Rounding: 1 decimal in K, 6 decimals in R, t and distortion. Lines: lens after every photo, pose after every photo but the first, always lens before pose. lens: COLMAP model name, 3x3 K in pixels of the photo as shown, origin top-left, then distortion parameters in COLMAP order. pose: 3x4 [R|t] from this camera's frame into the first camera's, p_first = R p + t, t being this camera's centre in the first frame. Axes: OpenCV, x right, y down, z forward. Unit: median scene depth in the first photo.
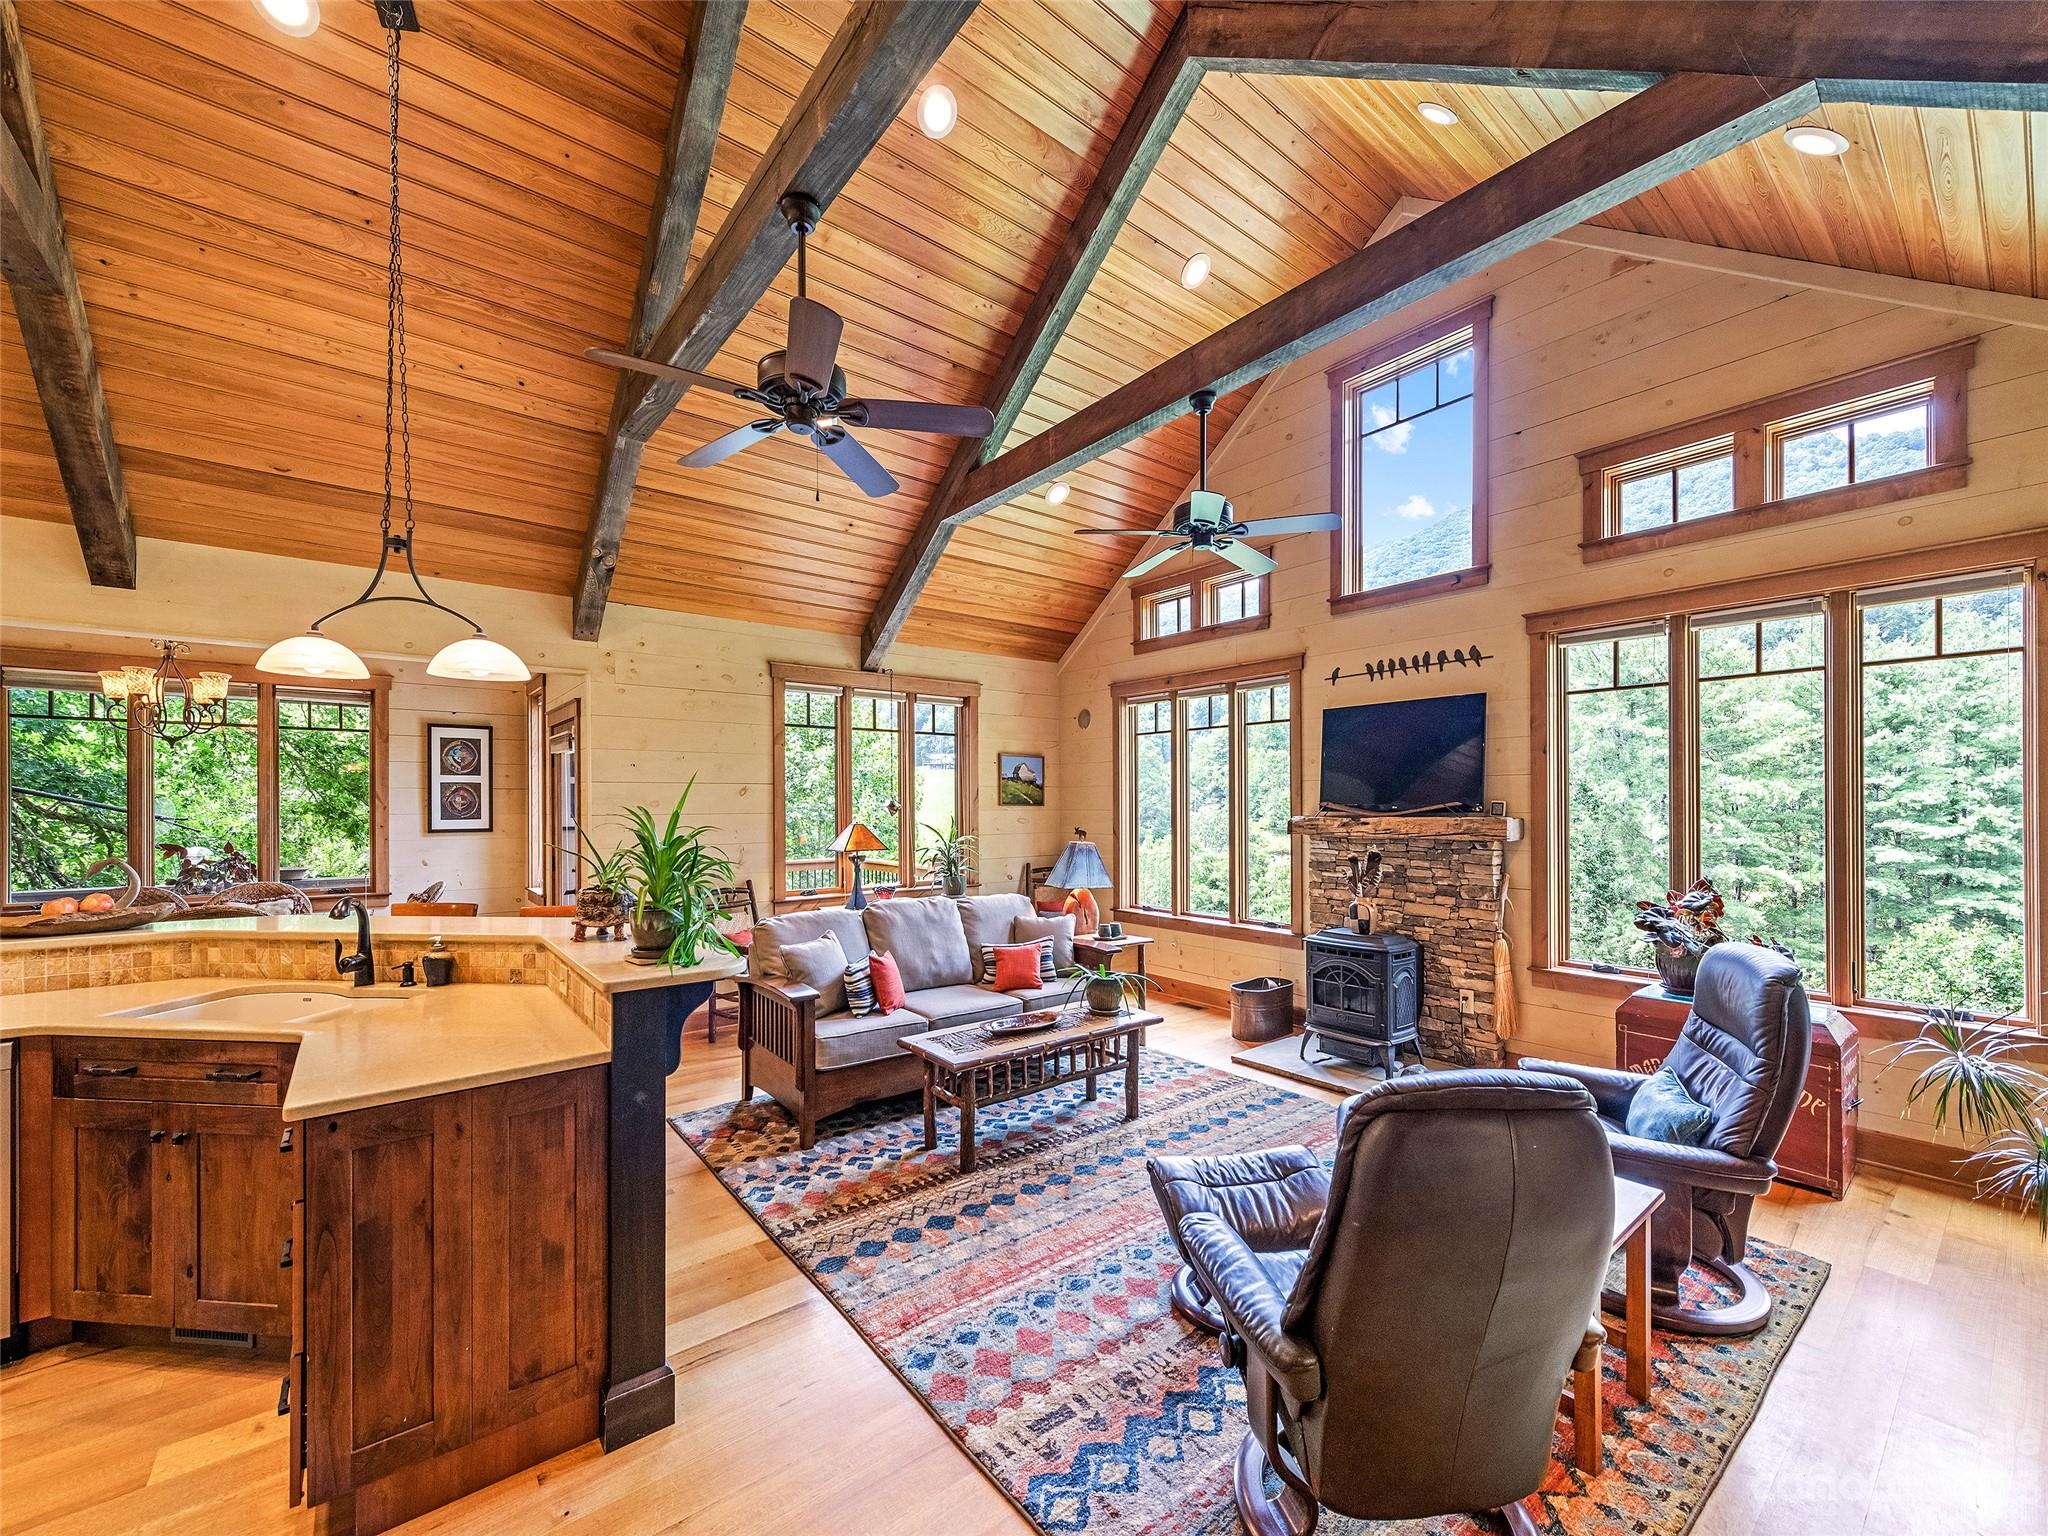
lens RADIAL K [[812.0, 0, 1007.9], [0, 812.0, 809.4], [0, 0, 1]] dist [0.007651, -0.002098]
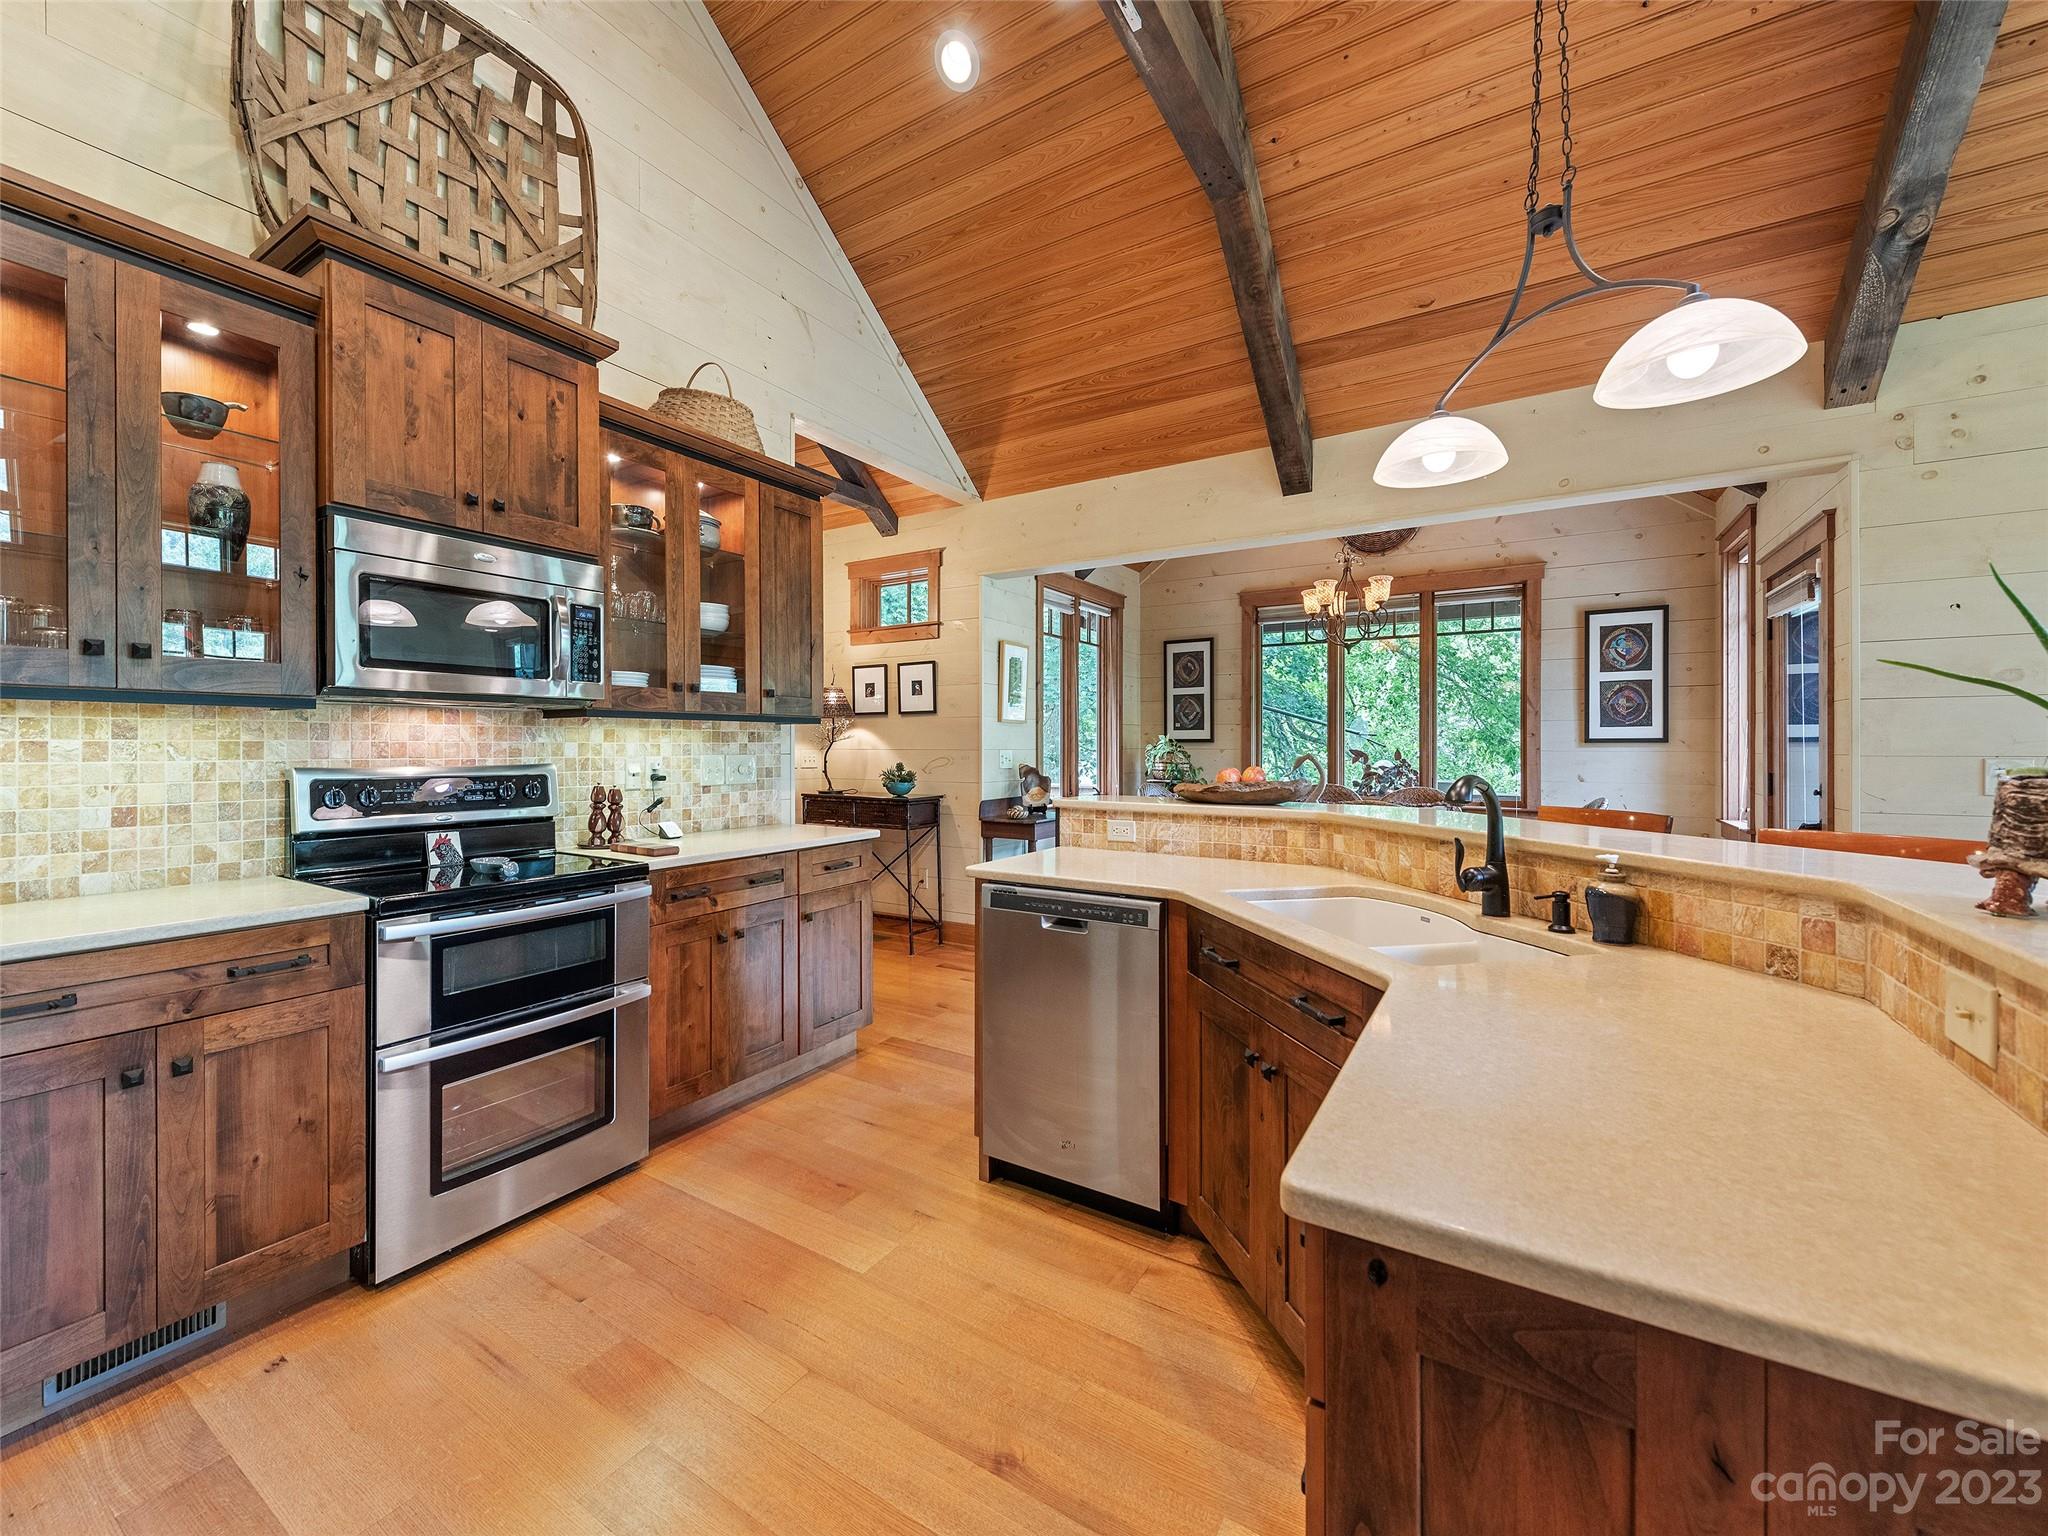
lens RADIAL K [[812.0, 0, 1027.1], [0, 812.0, 741.4], [0, 0, 1]] dist [0.007651, -0.002098]
pose [[0.347855, -0.000711, -0.937548, -0.301549], [-0.005847, 0.999979, -0.002928, 0.078497], [0.937530, 0.006500, 0.347843, 0.410141]]
